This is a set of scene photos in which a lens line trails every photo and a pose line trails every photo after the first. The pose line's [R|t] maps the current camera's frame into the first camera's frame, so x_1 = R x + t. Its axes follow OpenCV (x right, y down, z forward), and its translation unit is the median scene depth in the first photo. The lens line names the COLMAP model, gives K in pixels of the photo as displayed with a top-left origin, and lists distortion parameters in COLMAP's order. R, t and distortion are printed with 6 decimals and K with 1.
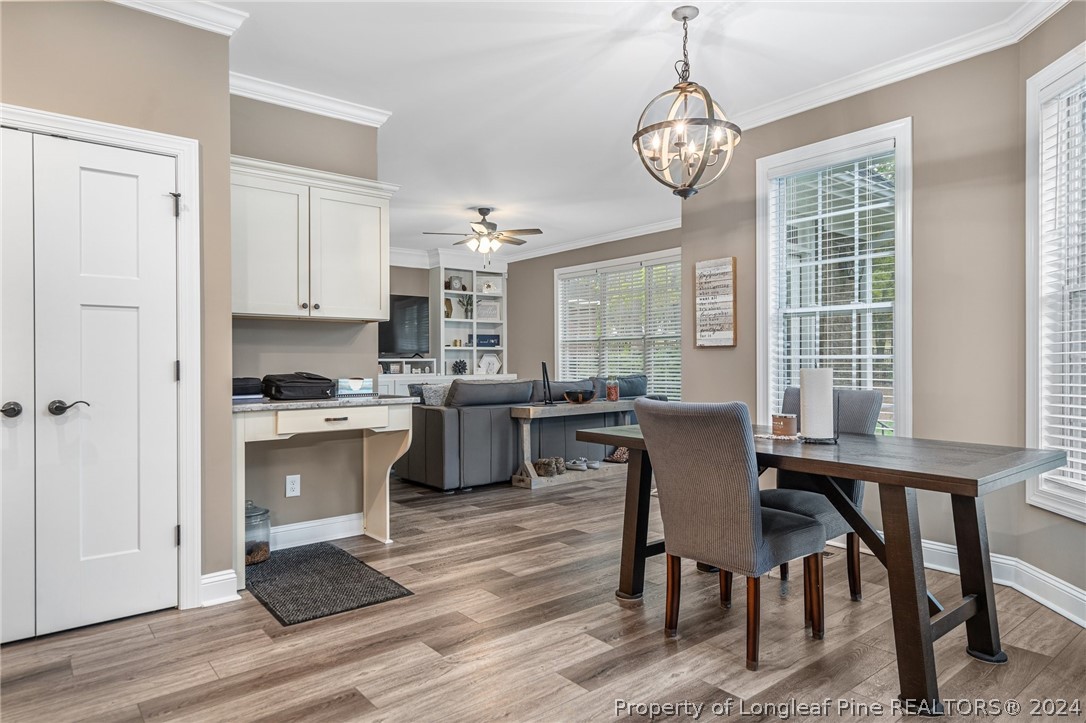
lens RADIAL K [[638.2, 0, 542.5], [0, 638.2, 367.1], [0, 0, 1]] dist [0.015507, -0.000085]
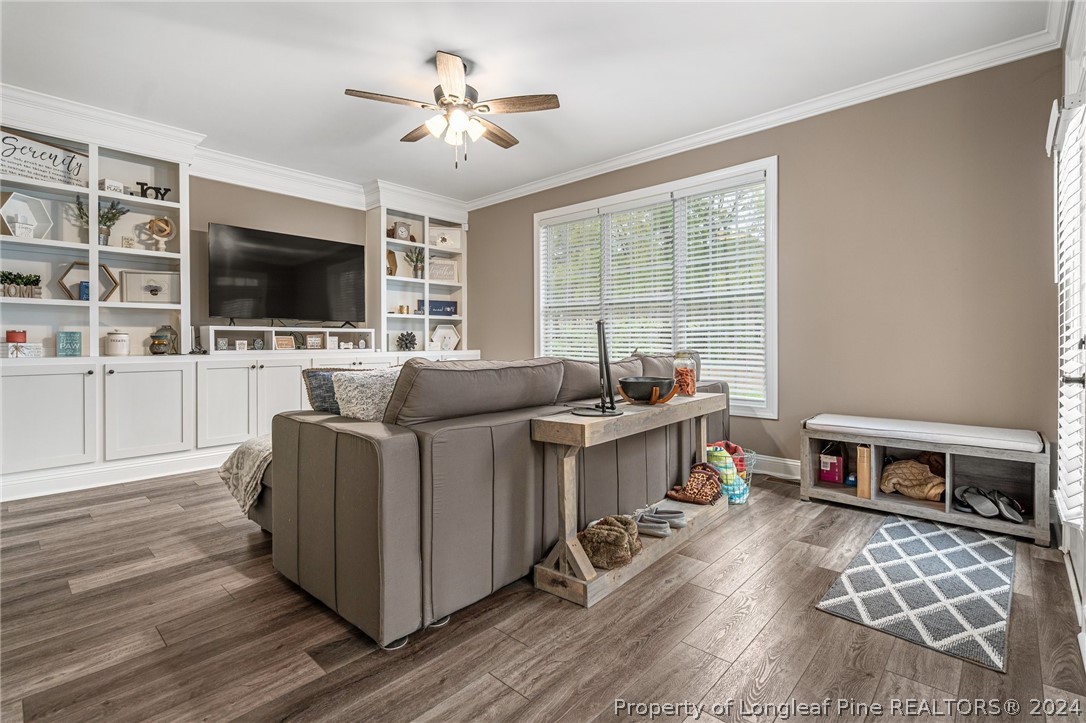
lens RADIAL K [[505.4, 0, 538.0], [0, 505.4, 343.4], [0, 0, 1]] dist [-0.005286, 0.001385]
pose [[0.990501, 0.002523, 0.137482, -0.060312], [-0.001643, 0.999977, -0.006516, 0.006739], [-0.137495, 0.006228, 0.990483, 0.400222]]
